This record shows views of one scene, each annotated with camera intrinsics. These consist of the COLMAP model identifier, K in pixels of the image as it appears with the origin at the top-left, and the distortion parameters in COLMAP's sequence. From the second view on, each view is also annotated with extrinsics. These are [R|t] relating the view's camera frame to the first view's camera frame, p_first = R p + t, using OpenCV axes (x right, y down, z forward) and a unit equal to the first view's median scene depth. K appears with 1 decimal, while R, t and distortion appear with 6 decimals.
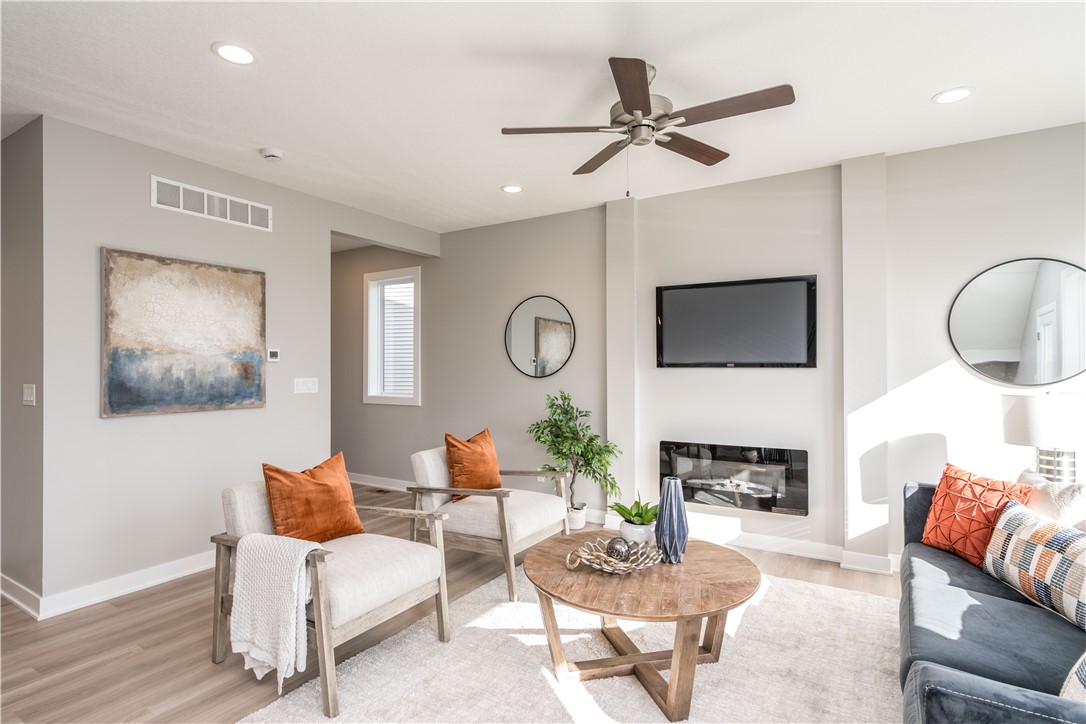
lens RADIAL K [[540.8, 0, 536.1], [0, 540.8, 362.8], [0, 0, 1]] dist [0.001702, -0.001809]
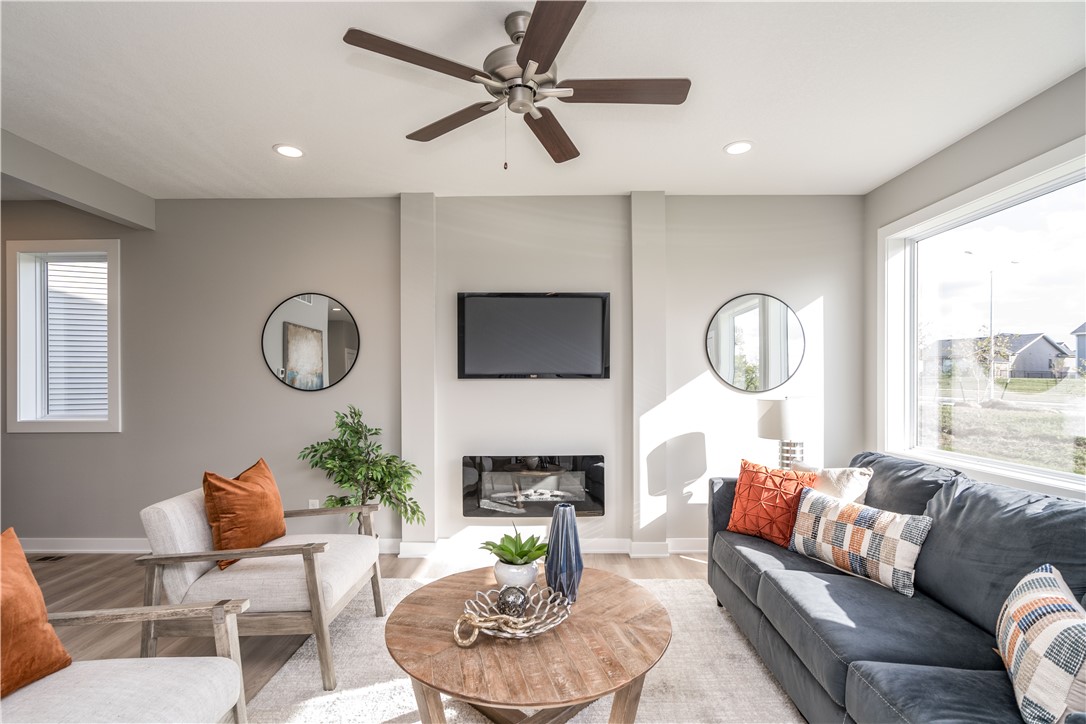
lens RADIAL K [[505.2, 0, 554.1], [0, 505.2, 380.2], [0, 0, 1]] dist [-0.000190, -0.001303]
pose [[0.856594, -0.001752, 0.515988, -0.116060], [-0.002347, 0.999971, 0.007293, 0.006073], [-0.515986, -0.007459, 0.856565, 0.209598]]
